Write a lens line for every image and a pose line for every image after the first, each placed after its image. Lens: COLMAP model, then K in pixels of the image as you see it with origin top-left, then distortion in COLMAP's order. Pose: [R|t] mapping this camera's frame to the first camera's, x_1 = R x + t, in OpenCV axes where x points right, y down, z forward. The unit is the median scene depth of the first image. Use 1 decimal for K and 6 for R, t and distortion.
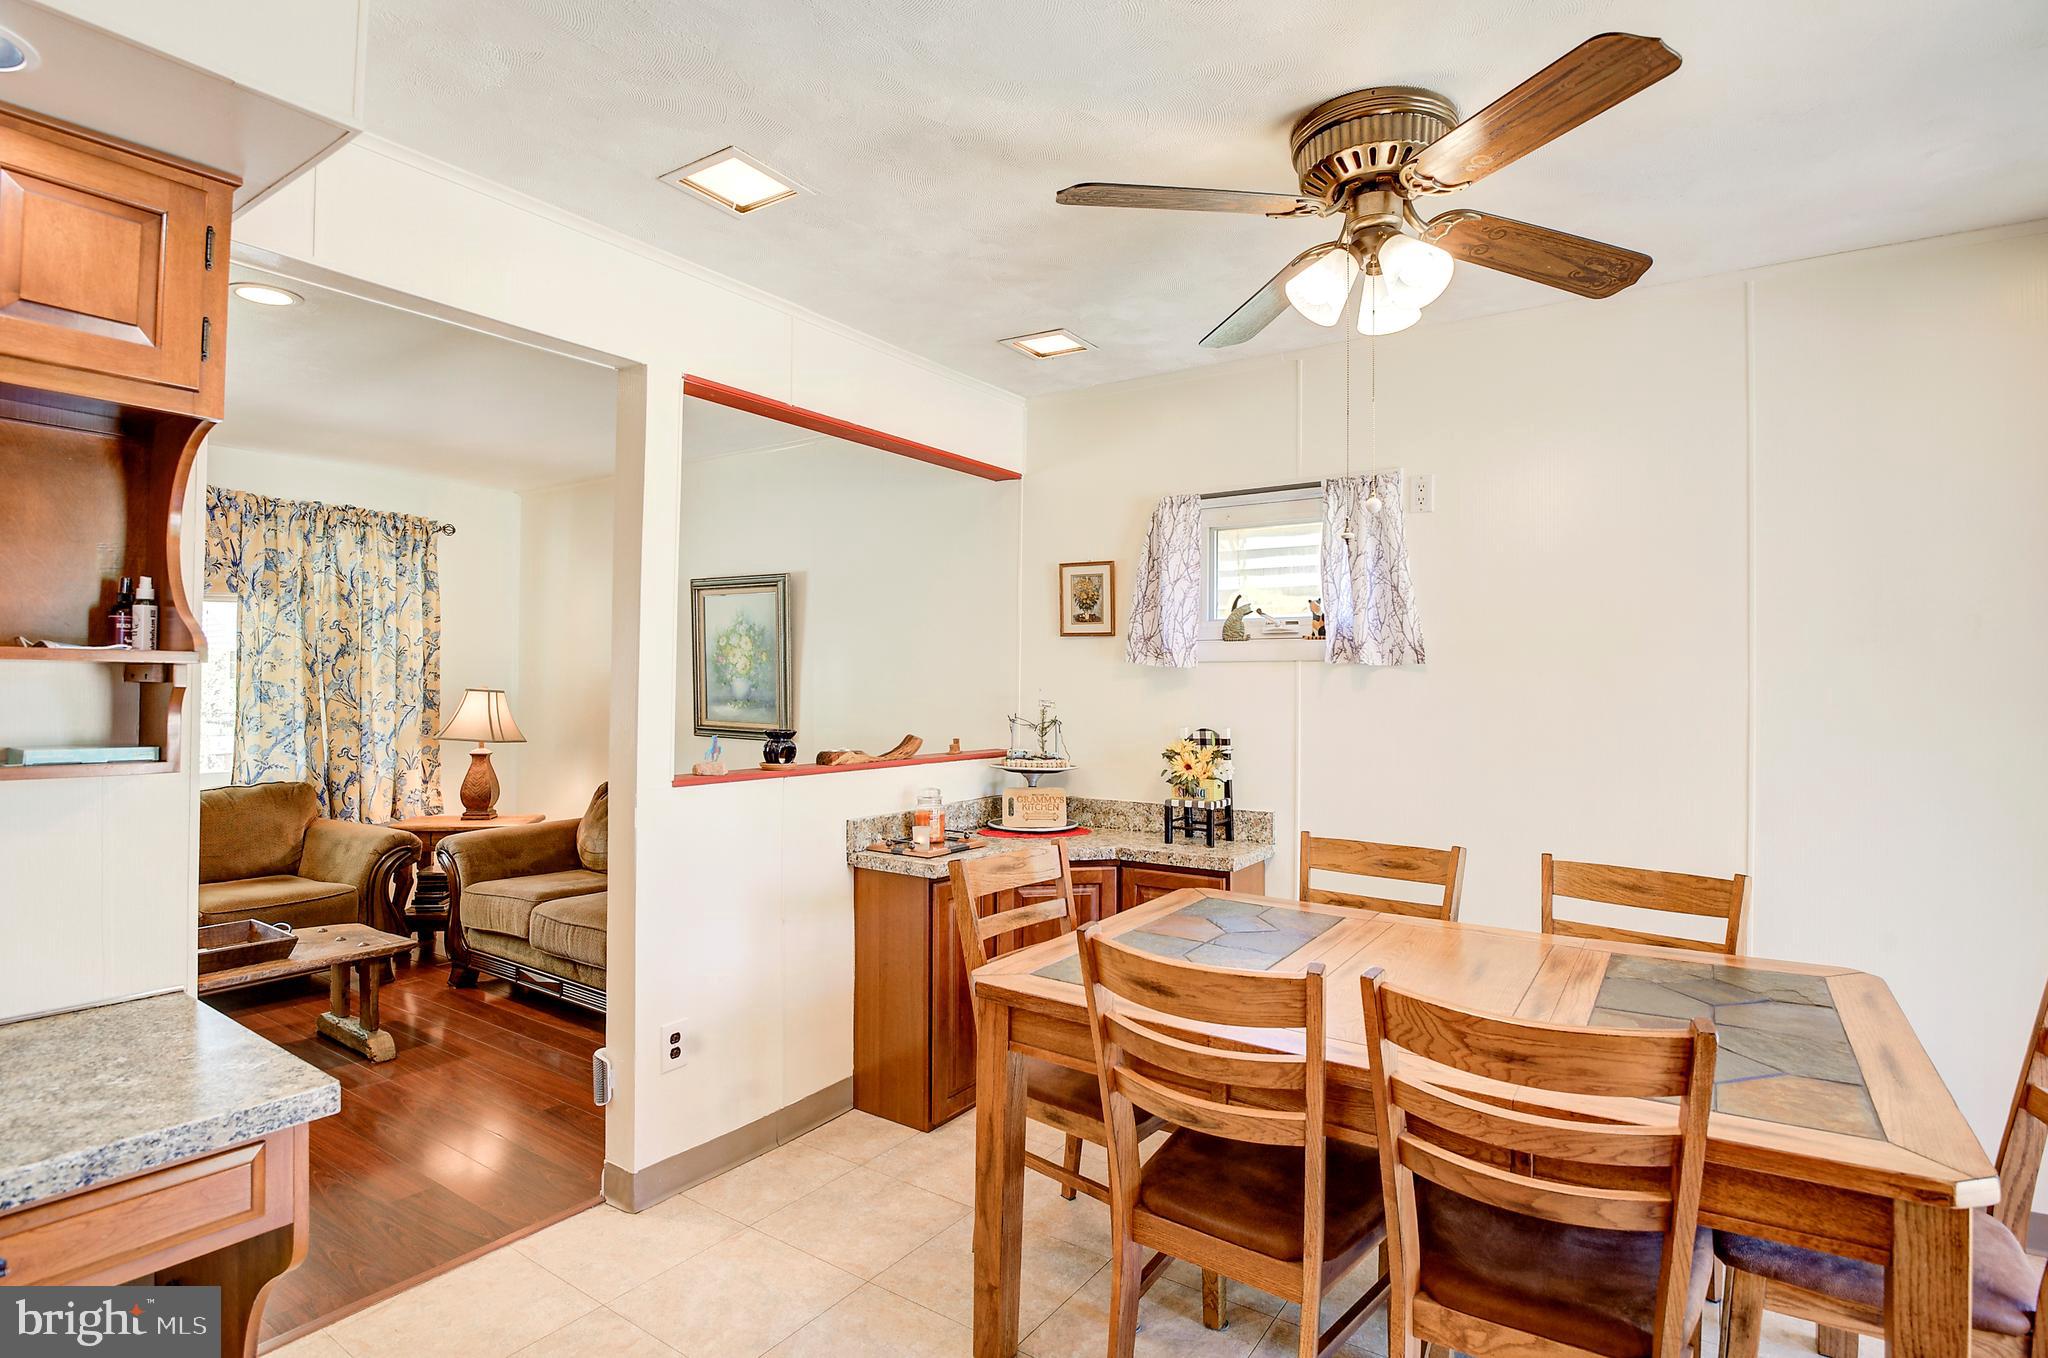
lens RADIAL K [[1008.9, 0, 1027.7], [0, 1008.9, 677.1], [0, 0, 1]] dist [-0.021668, -0.006793]
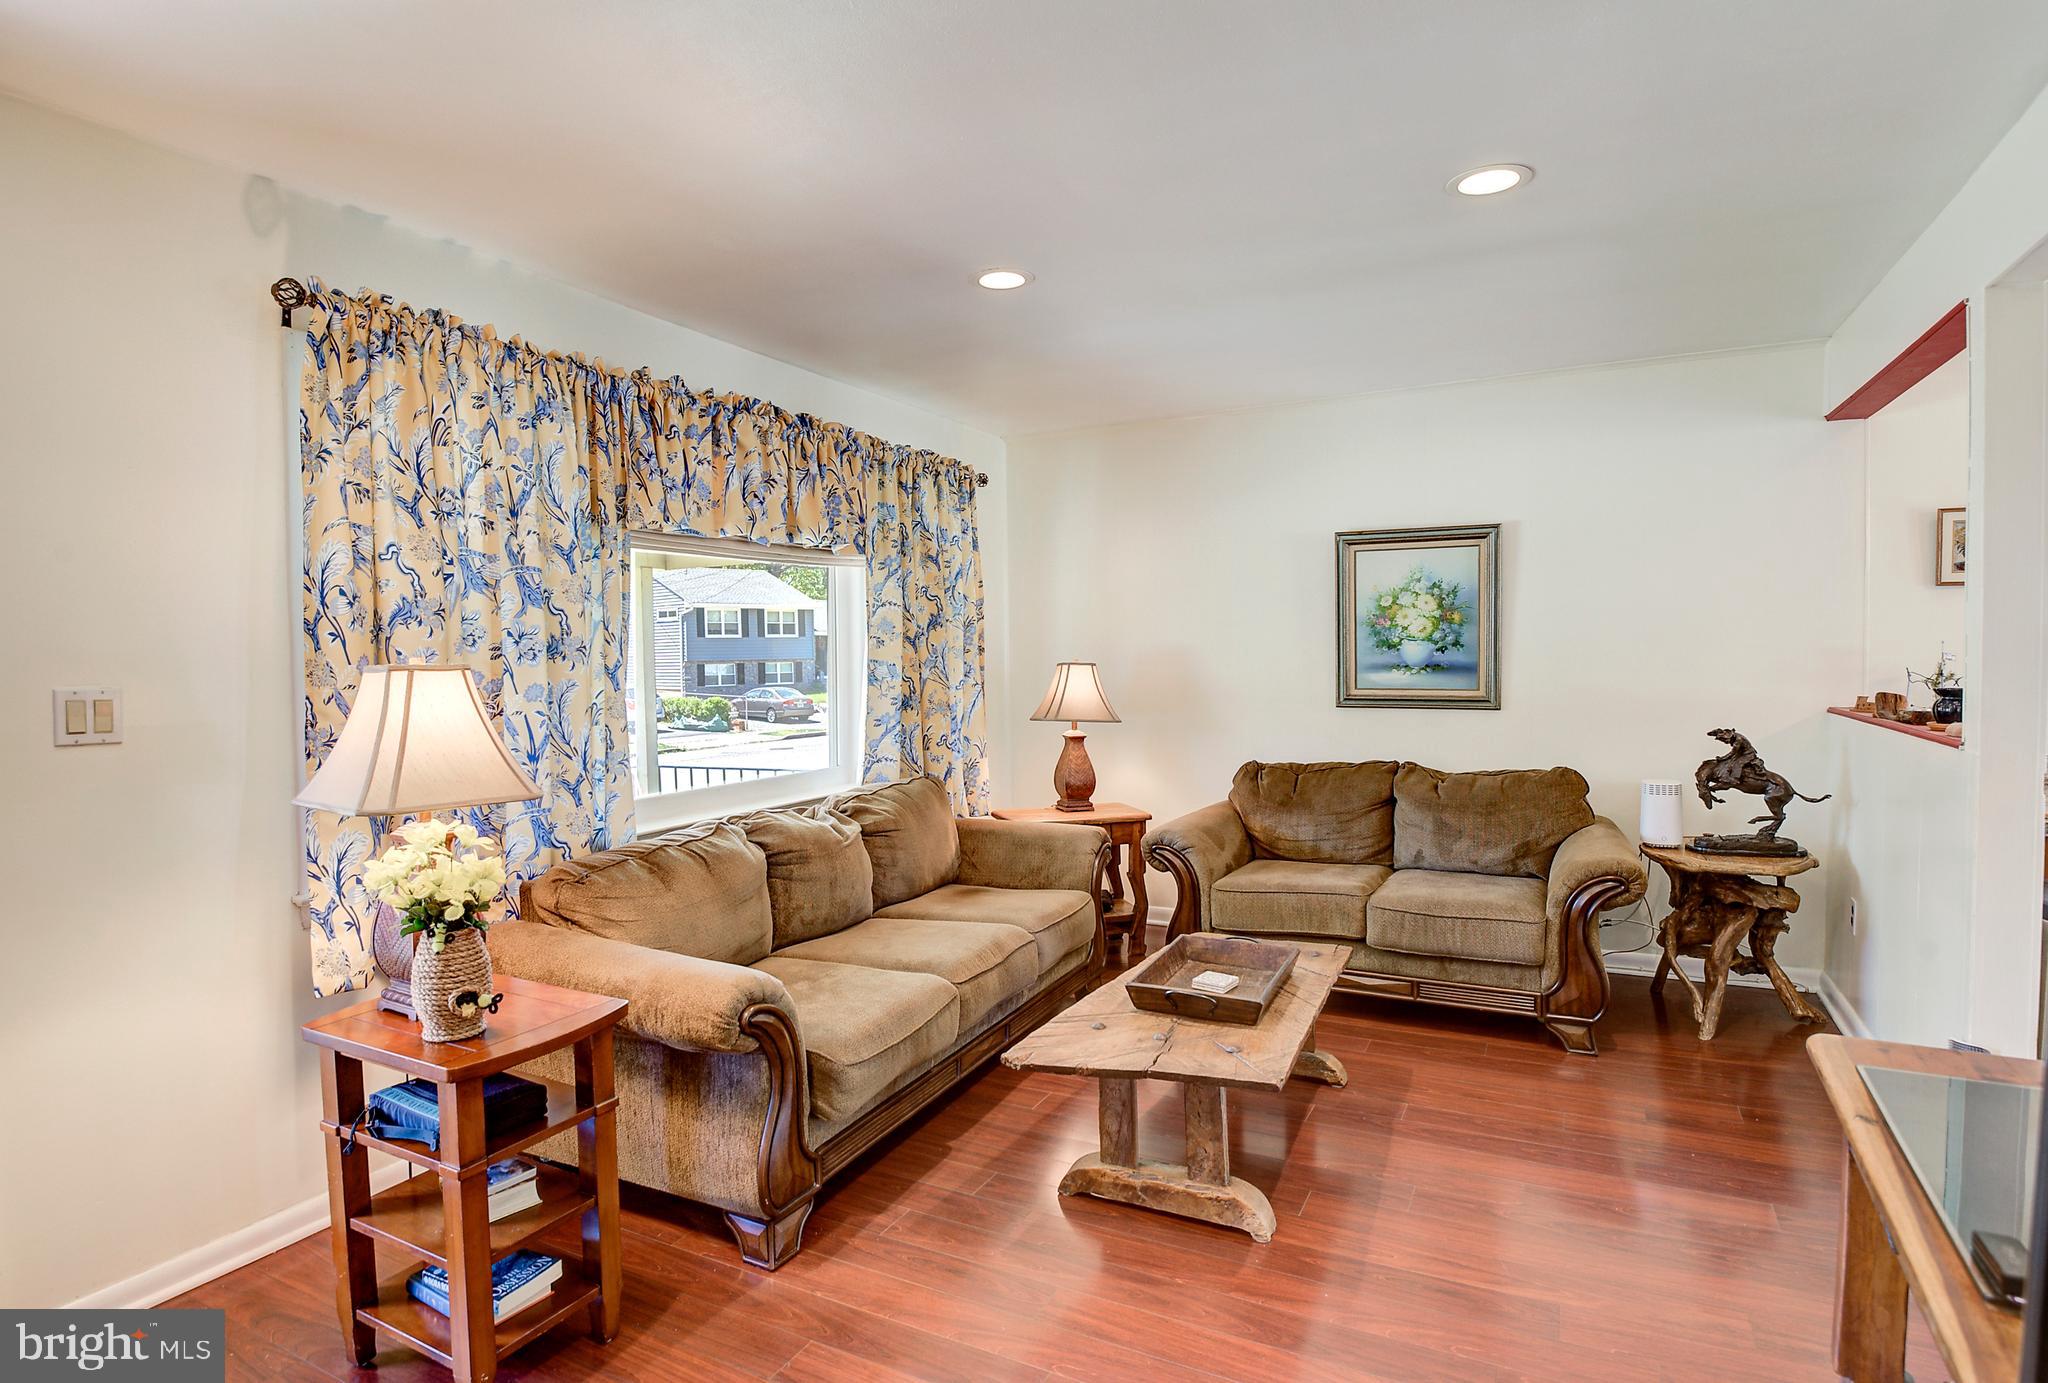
lens RADIAL K [[1057.8, 0, 1024.0], [0, 1057.8, 691.5], [0, 0, 1]] dist [-0.038442, 0.000019]
pose [[0.994008, -0.030551, 0.104952, -1.033459], [0.025942, 0.998650, 0.045005, -0.008199], [-0.106185, -0.042013, 0.993458, 0.131813]]
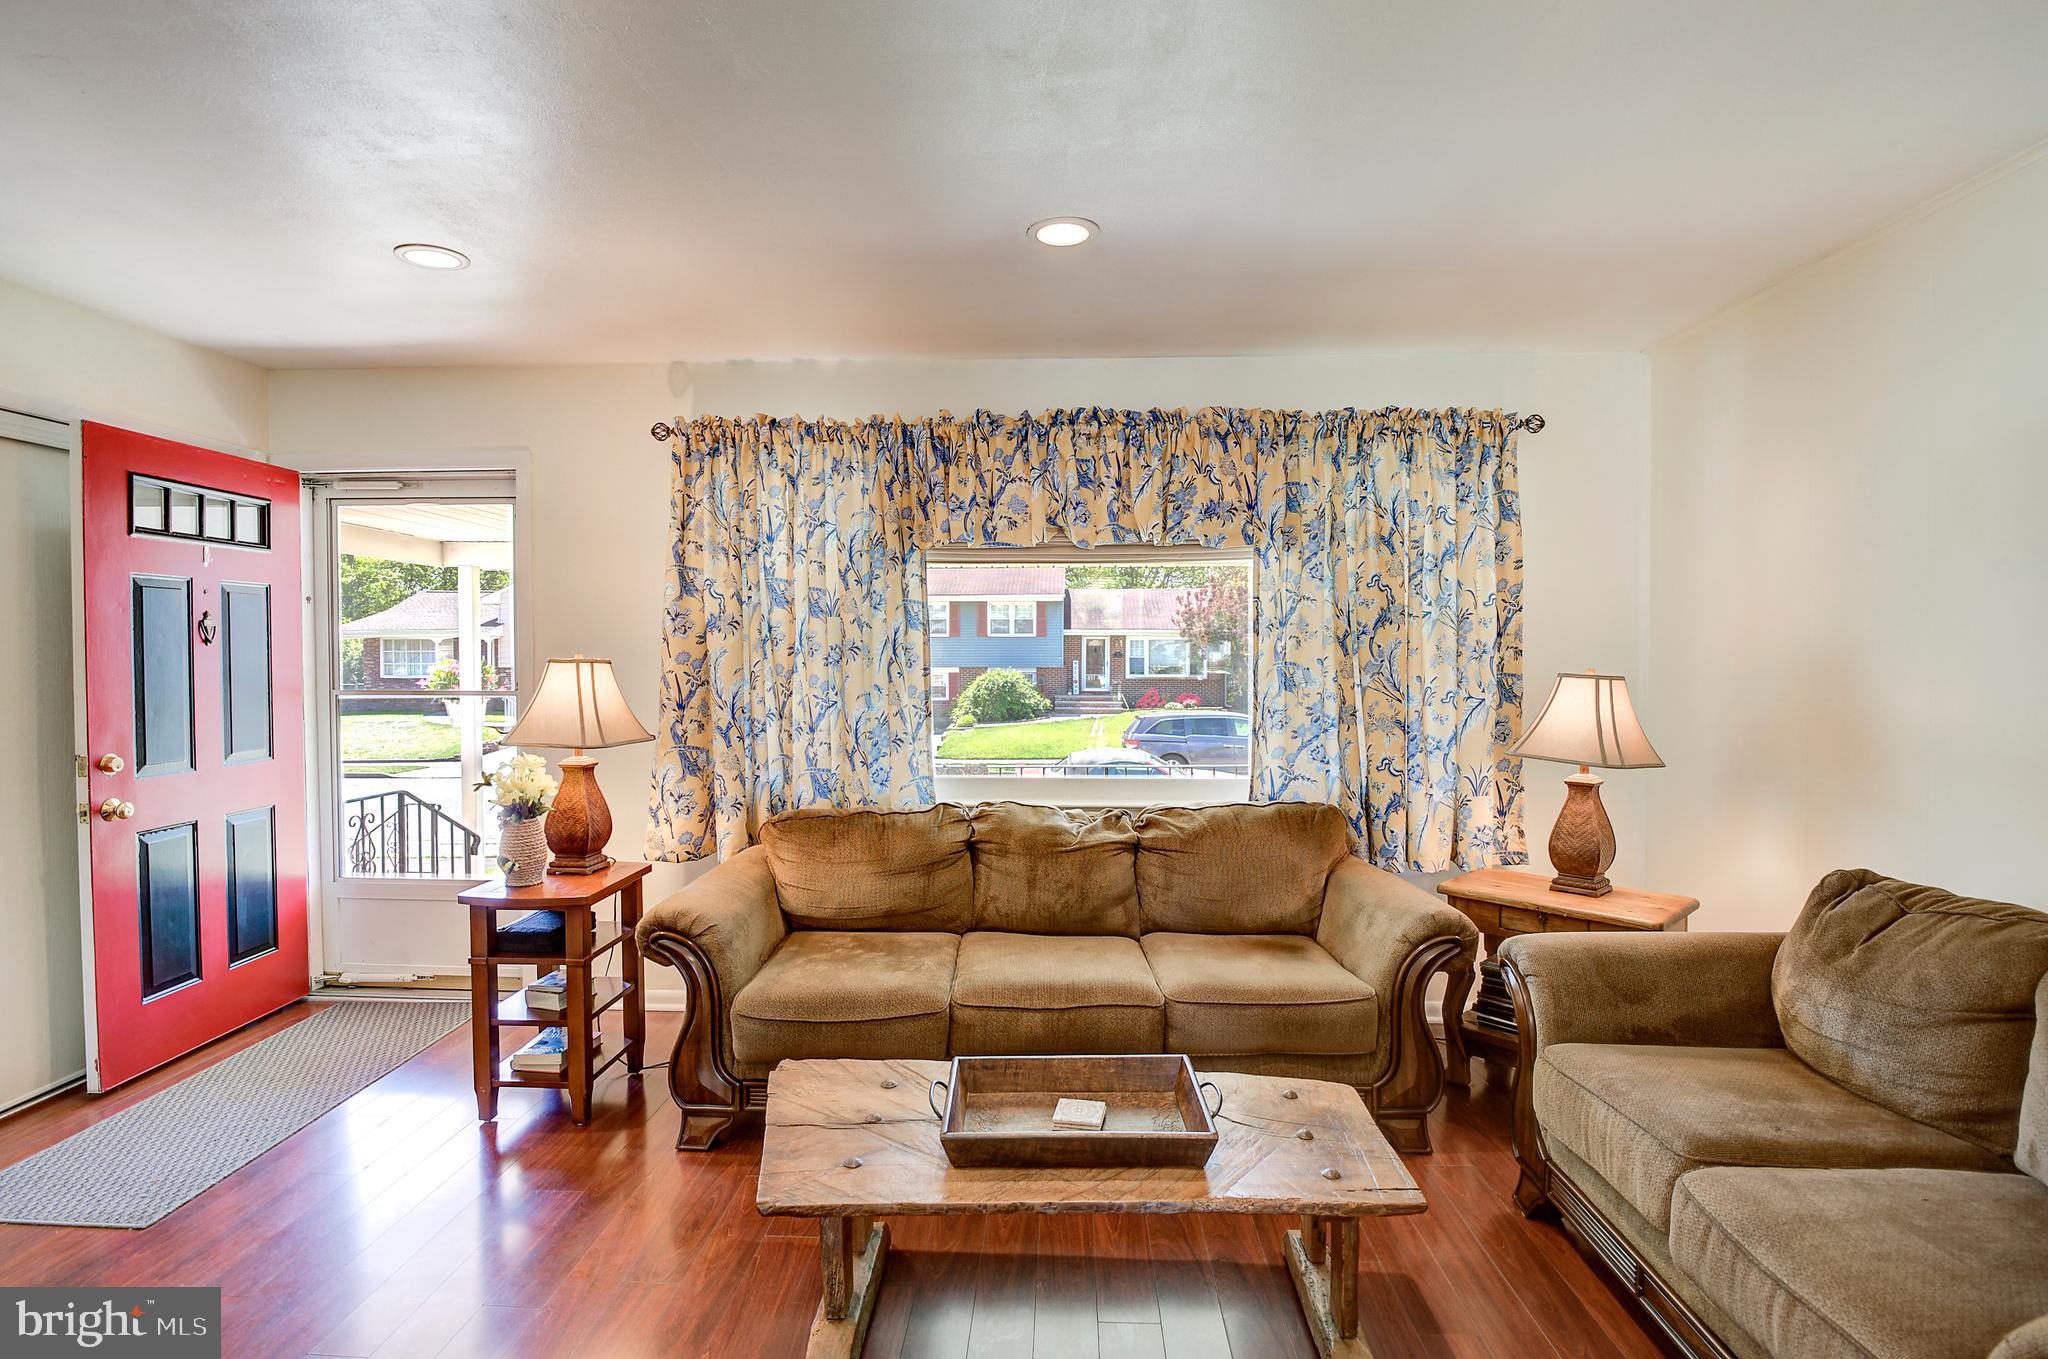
lens RADIAL K [[1008.9, 0, 1027.7], [0, 1008.9, 677.6], [0, 0, 1]] dist [-0.021668, -0.006793]
pose [[0.518549, 0.007815, -0.855012, -0.316931], [0.011688, 0.999800, 0.016227, 0.001577], [0.854968, -0.018408, 0.518354, 0.621702]]
